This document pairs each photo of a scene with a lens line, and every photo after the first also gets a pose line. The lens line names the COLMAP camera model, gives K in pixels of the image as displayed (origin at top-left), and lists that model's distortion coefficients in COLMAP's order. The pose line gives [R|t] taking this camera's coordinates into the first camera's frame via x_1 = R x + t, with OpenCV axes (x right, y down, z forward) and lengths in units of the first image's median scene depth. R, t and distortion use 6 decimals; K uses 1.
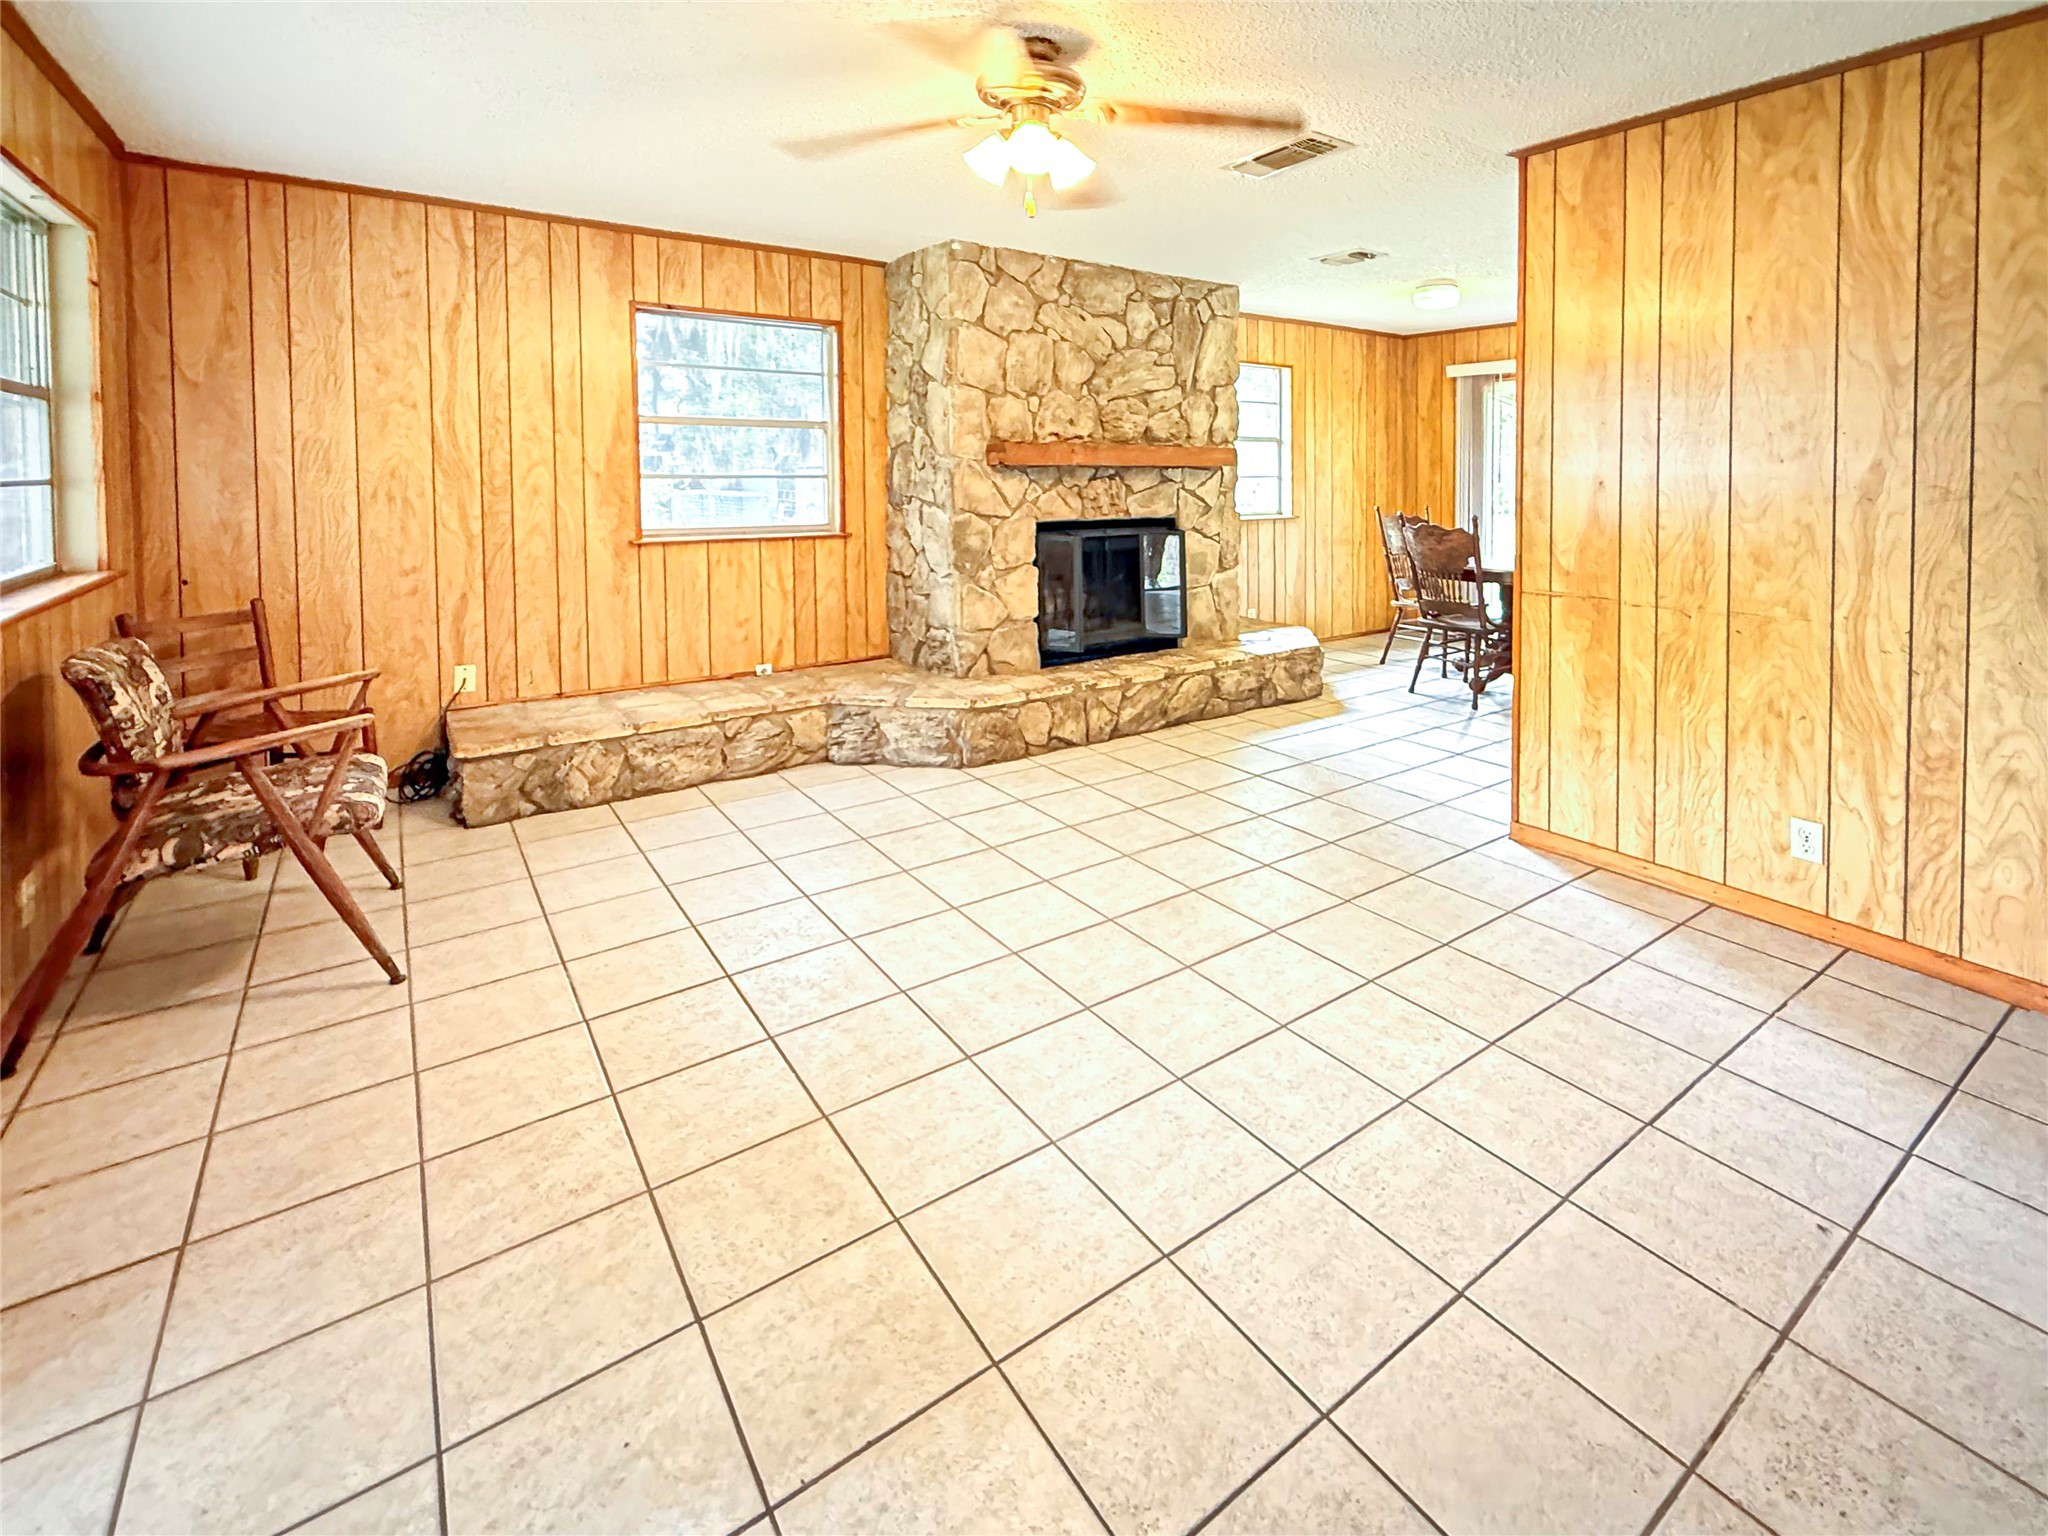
lens RADIAL K [[986.2, 0, 1029.6], [0, 986.2, 664.2], [0, 0, 1]] dist [0.002160, 0.000510]
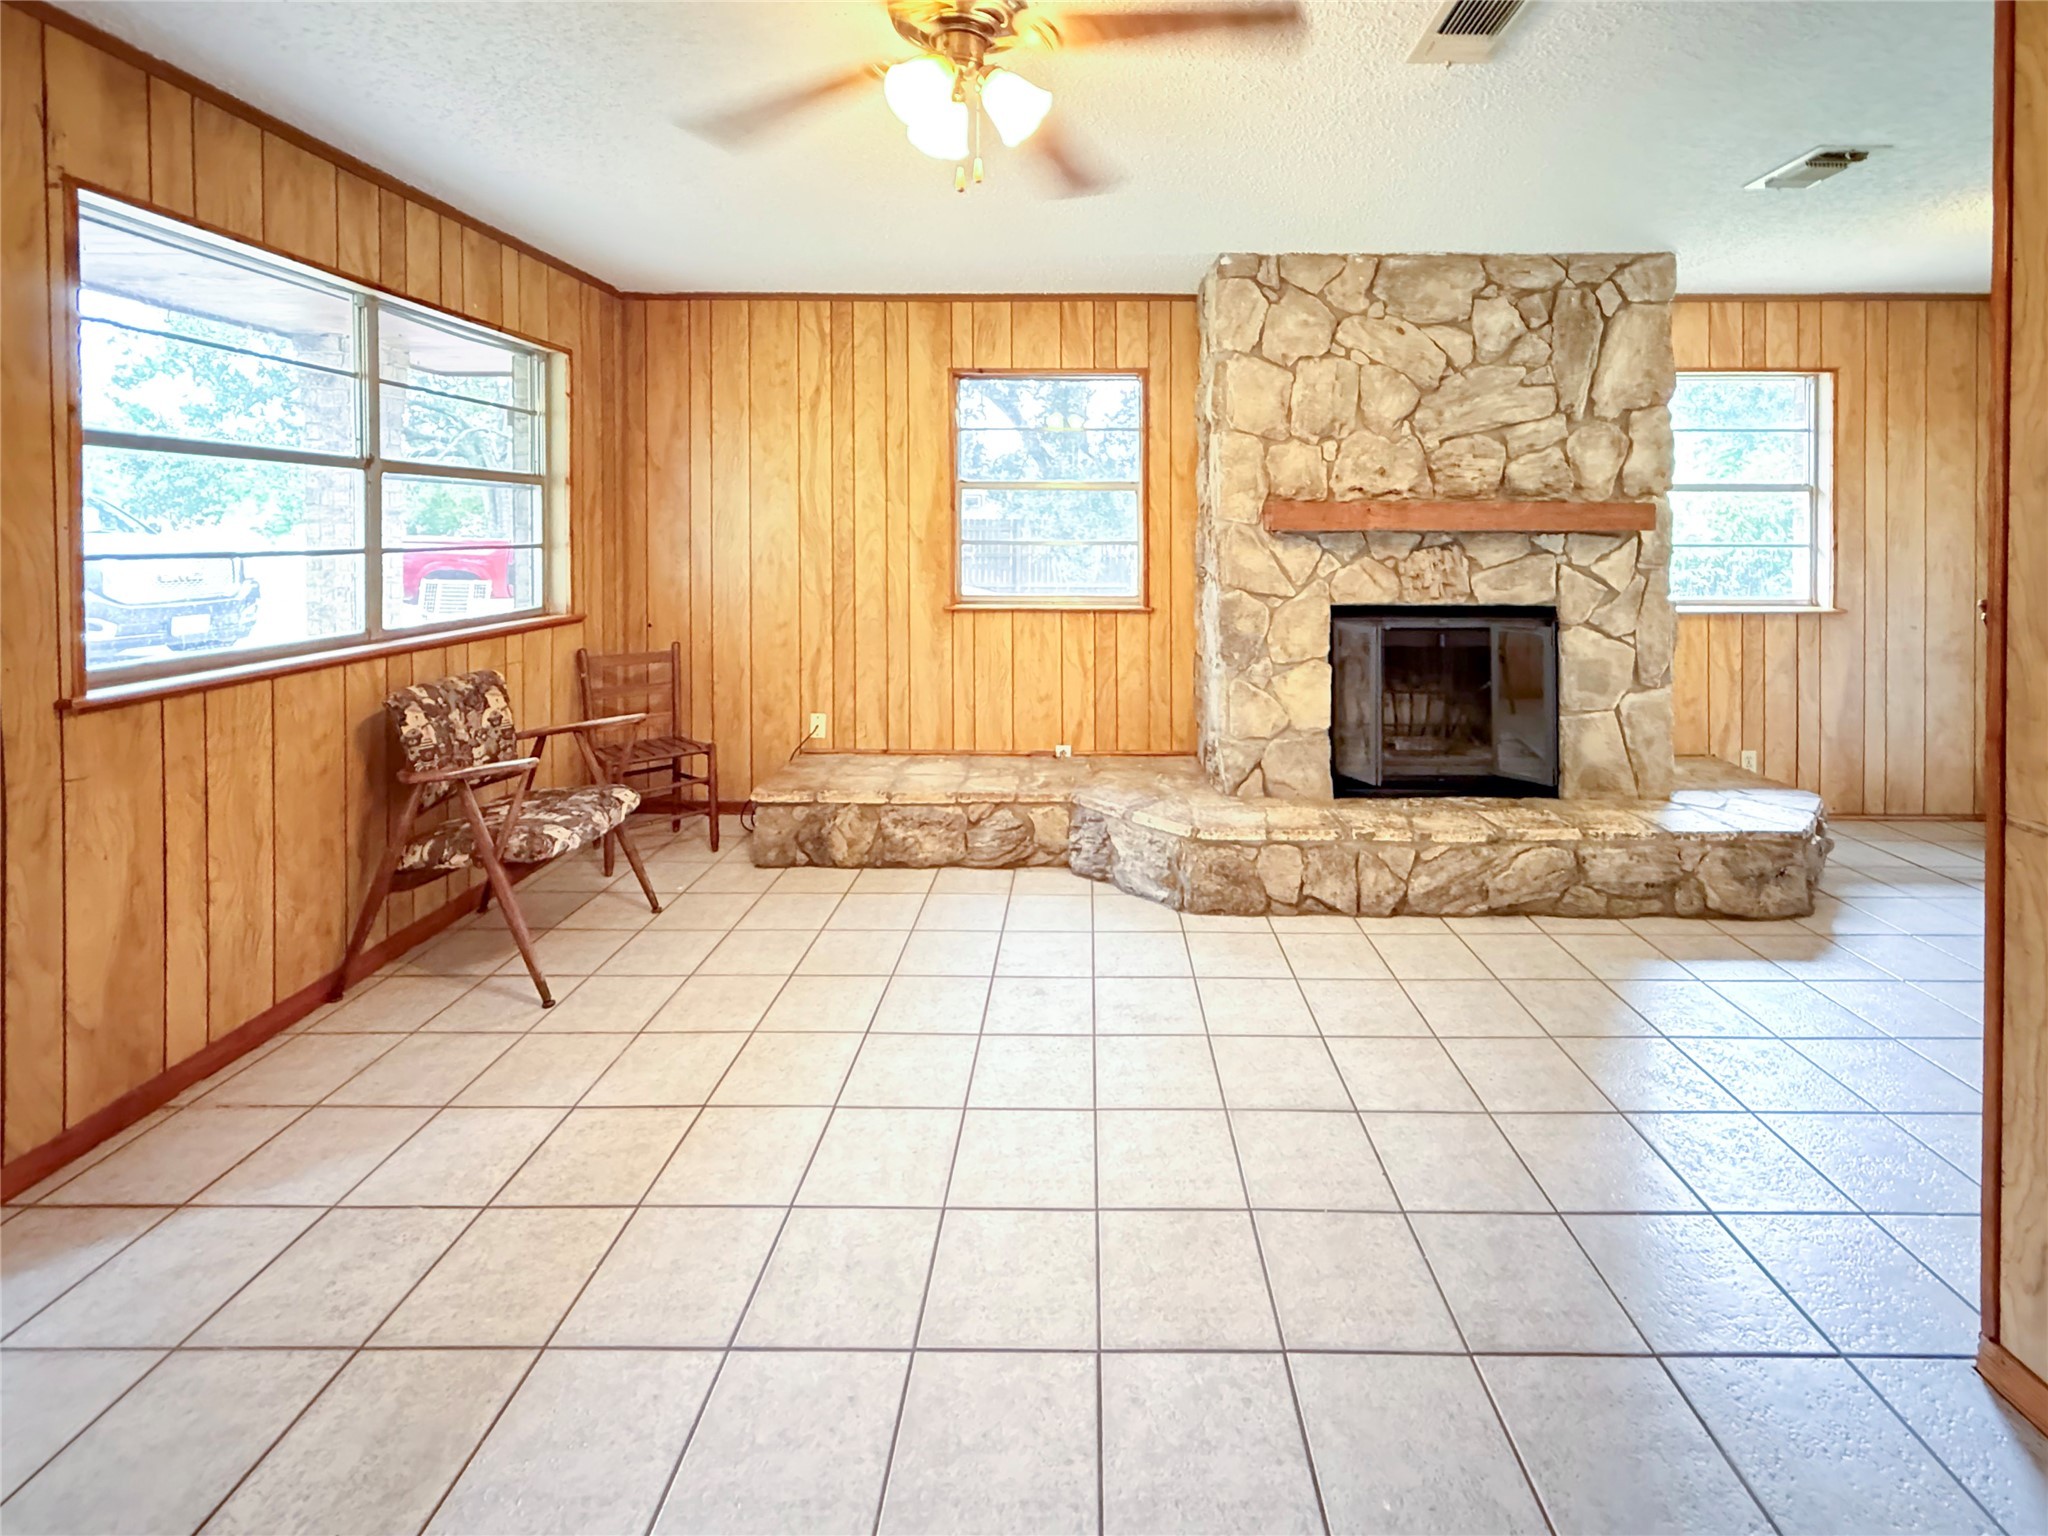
lens RADIAL K [[986.2, 0, 1029.6], [0, 986.2, 664.2], [0, 0, 1]] dist [0.002160, 0.000510]
pose [[0.814757, 0.075237, -0.574901, 0.259900], [-0.109617, 0.993652, -0.025312, -0.055272], [0.569347, 0.083642, 0.817831, 0.258304]]
